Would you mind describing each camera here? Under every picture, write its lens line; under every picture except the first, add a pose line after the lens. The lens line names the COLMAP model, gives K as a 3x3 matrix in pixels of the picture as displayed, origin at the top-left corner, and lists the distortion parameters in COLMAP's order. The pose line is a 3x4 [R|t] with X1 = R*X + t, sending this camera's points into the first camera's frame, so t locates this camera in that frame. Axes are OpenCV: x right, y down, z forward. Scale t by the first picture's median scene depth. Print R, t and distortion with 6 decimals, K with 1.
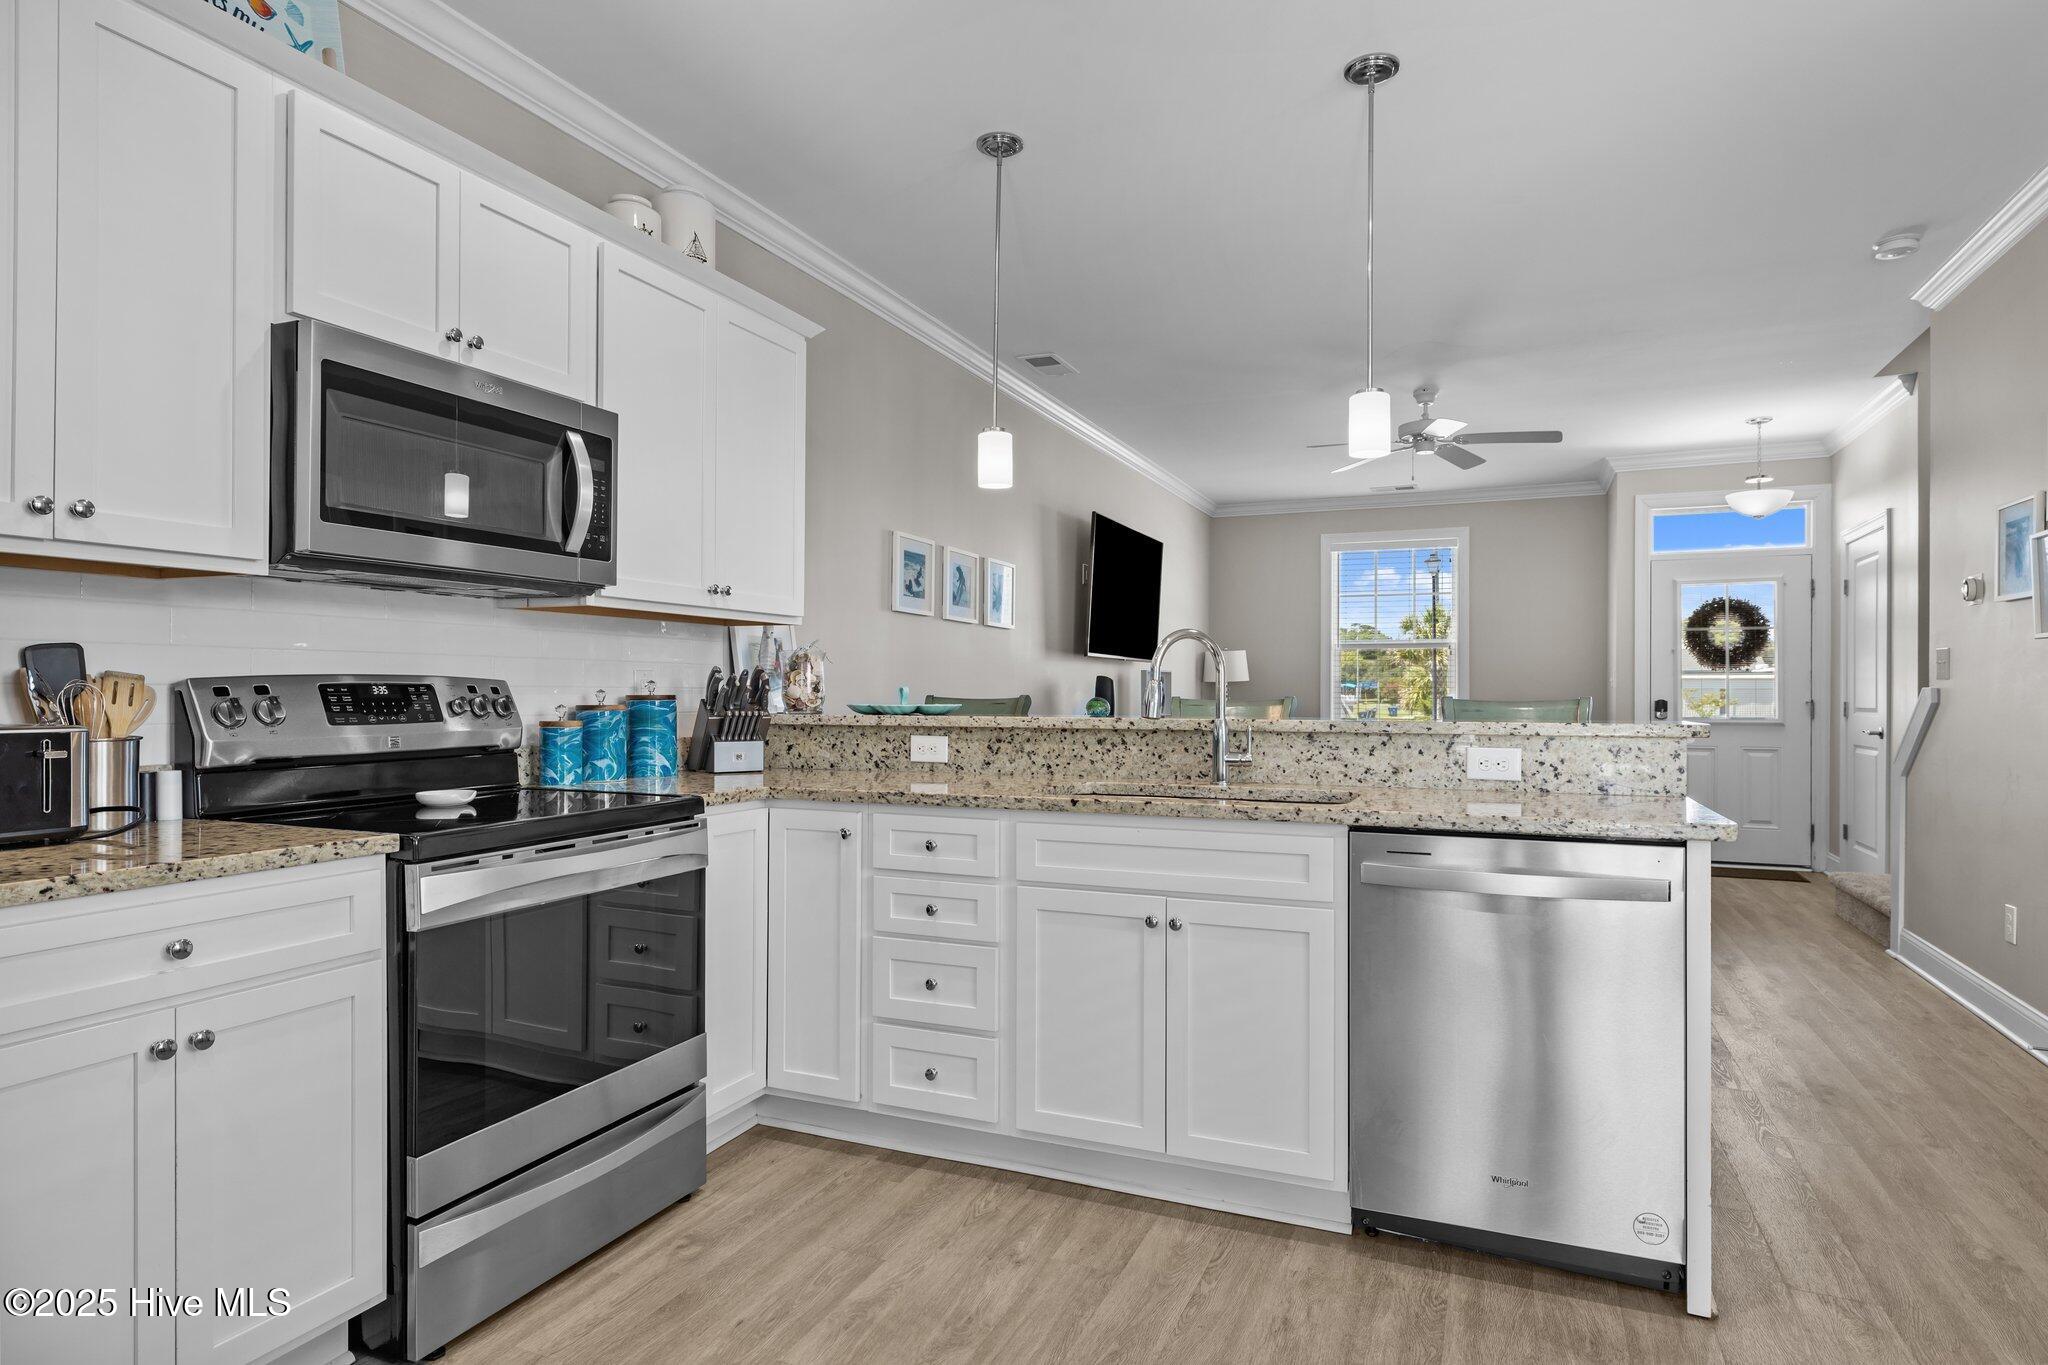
lens RADIAL K [[1160.3, 0, 1020.6], [0, 1160.3, 689.1], [0, 0, 1]] dist [-0.002601, -0.001161]
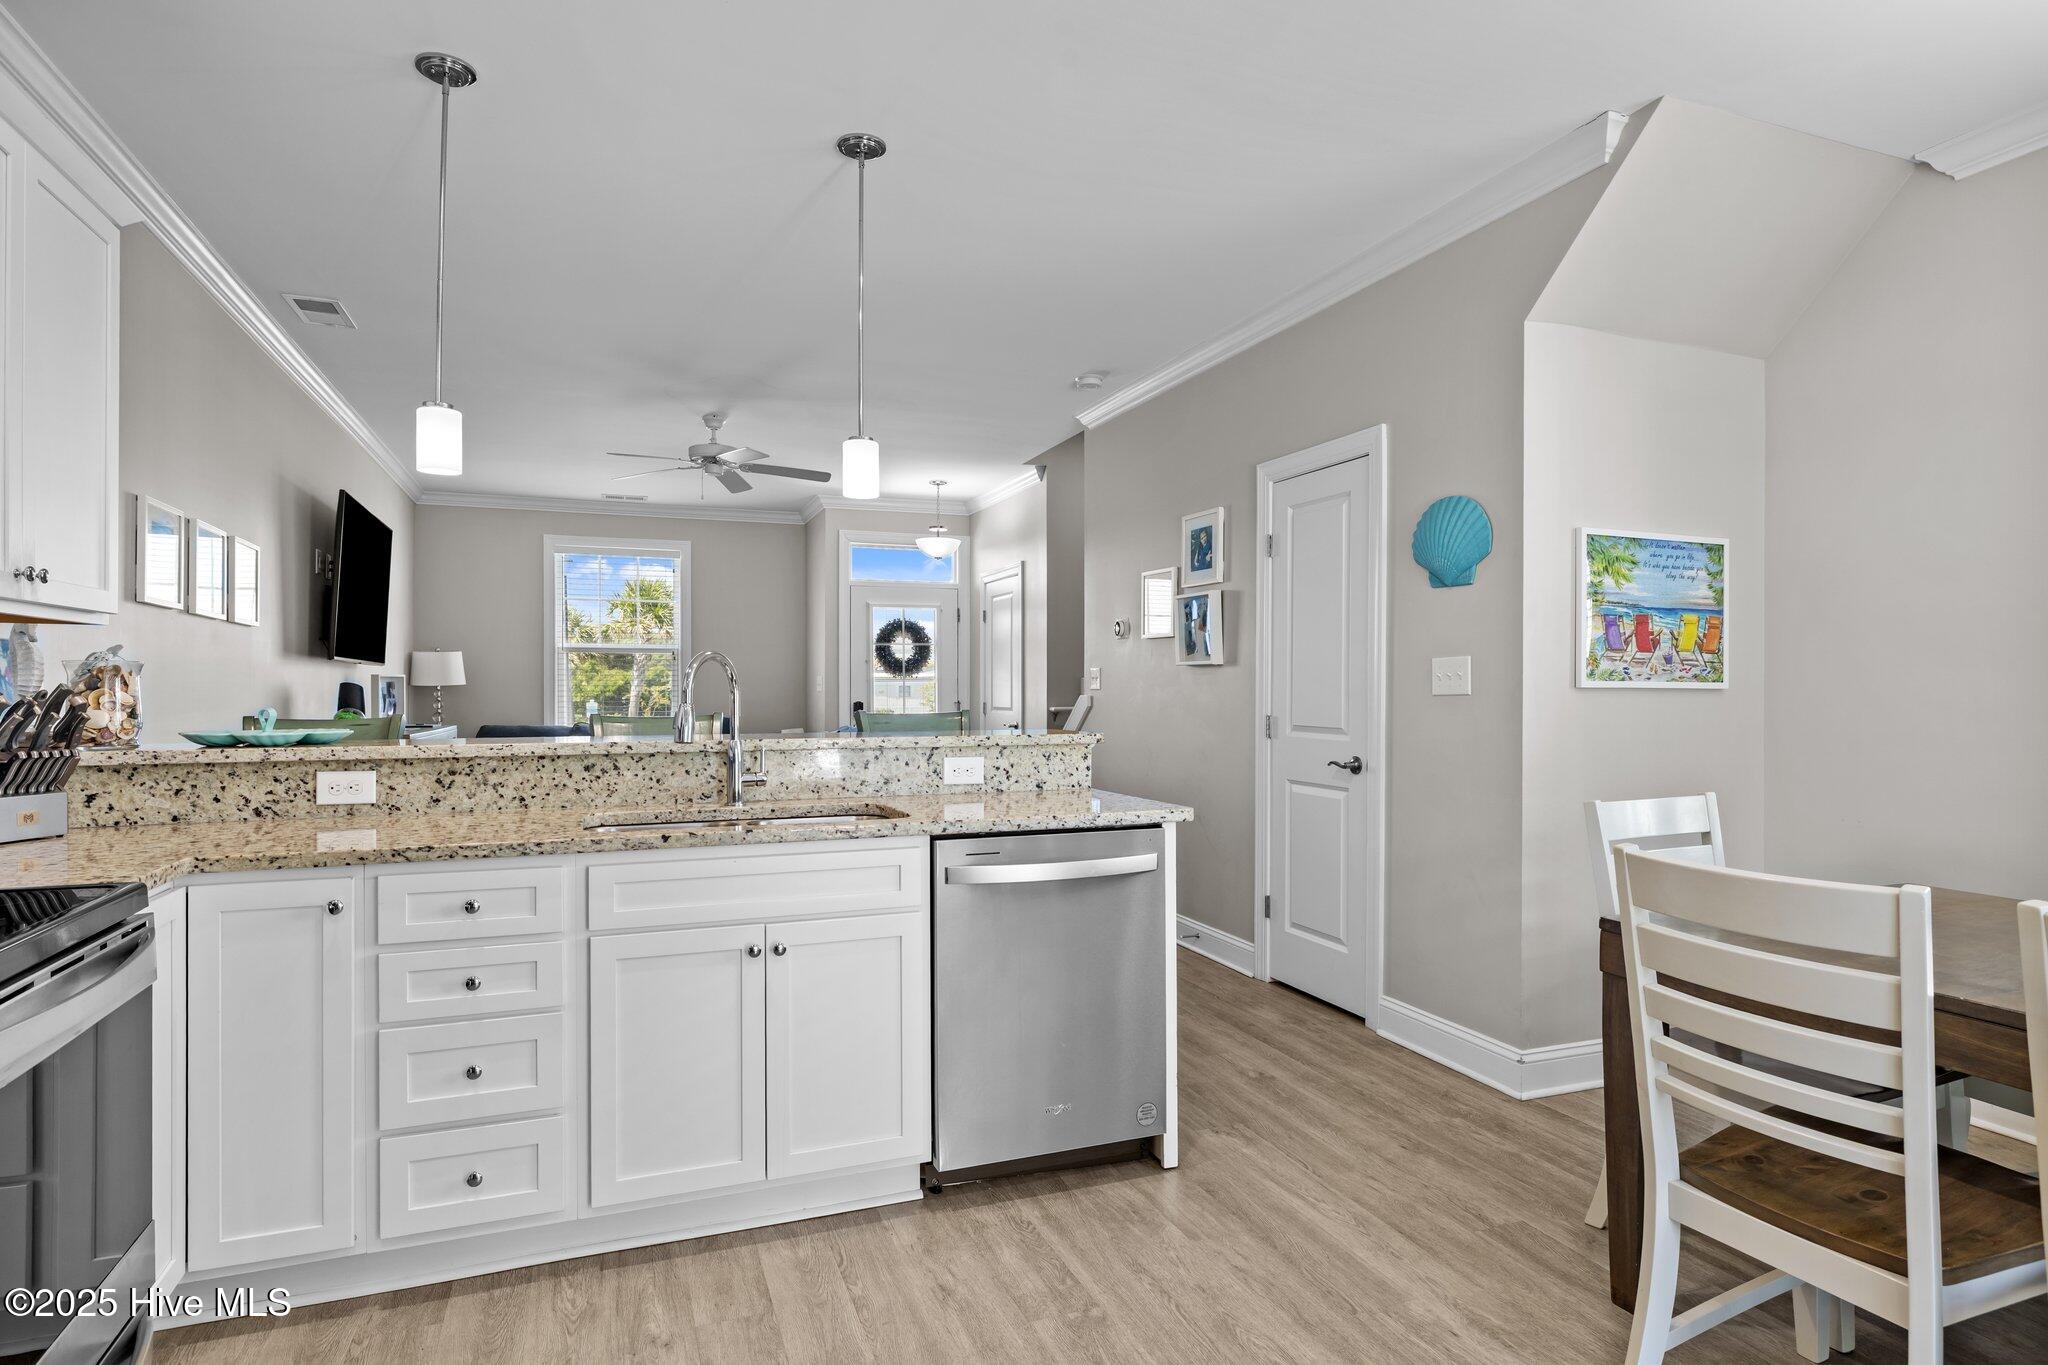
lens RADIAL K [[1110.2, 0, 1033.9], [0, 1110.2, 686.7], [0, 0, 1]] dist [-0.000371, 0.003228]
pose [[0.702052, -0.002127, 0.712123, -0.351851], [-0.000870, 0.999992, 0.003844, -0.026217], [-0.712126, -0.003318, 0.702044, 0.145198]]
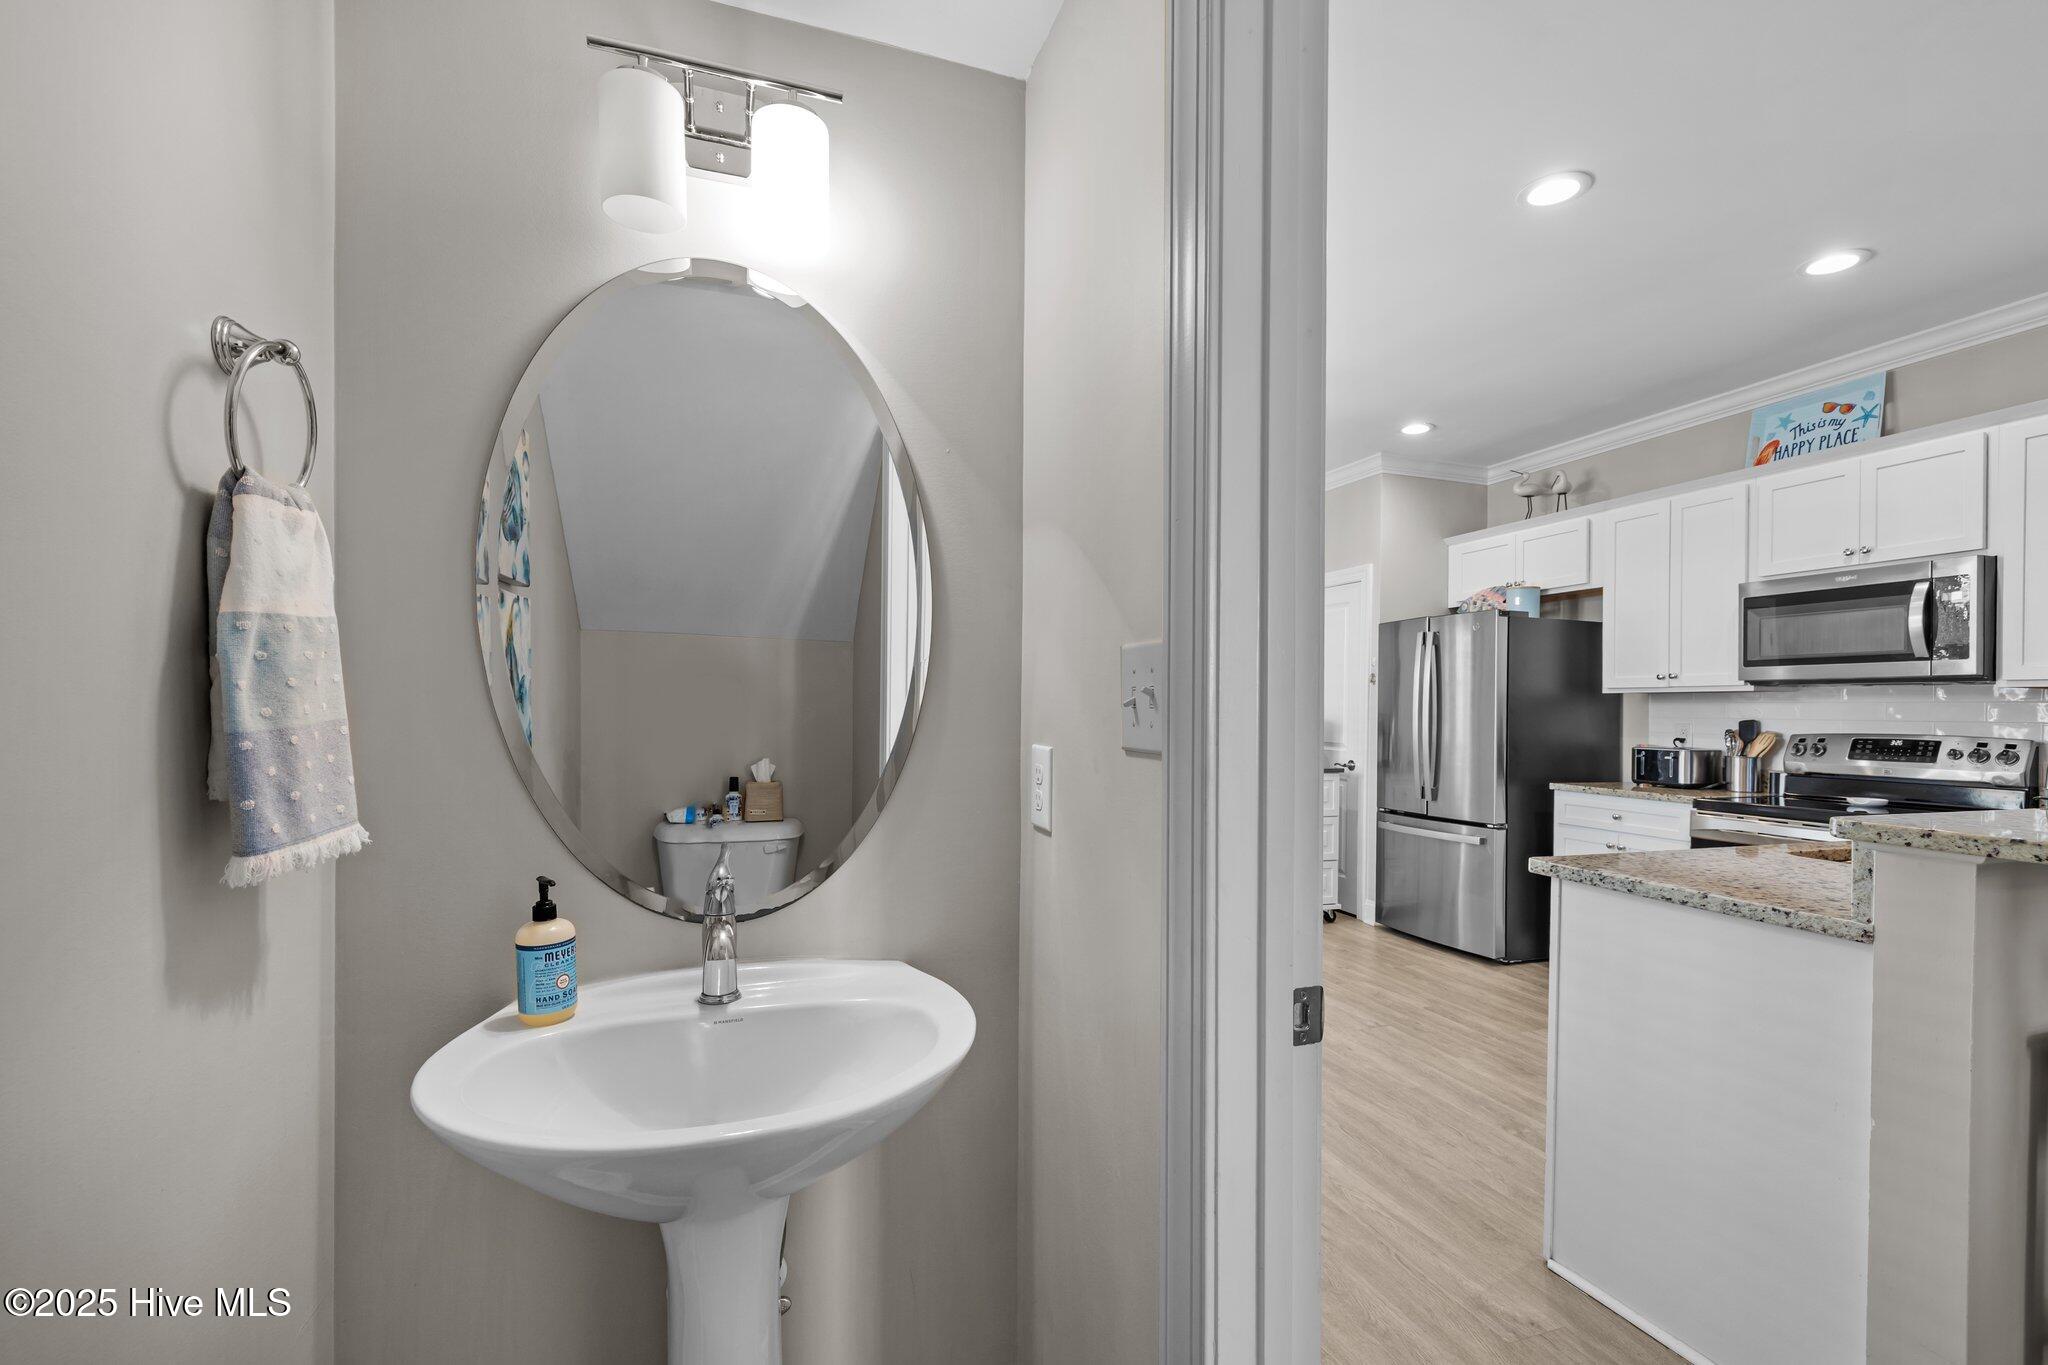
lens RADIAL K [[858.0, 0, 1024.6], [0, 858.0, 711.7], [0, 0, 1]] dist [-0.001416, -0.000046]
pose [[-0.746168, -0.008407, -0.665705, 1.210270], [-0.012255, 0.999924, 0.001108, -0.029103], [0.665645, 0.008985, -0.746214, 0.976767]]
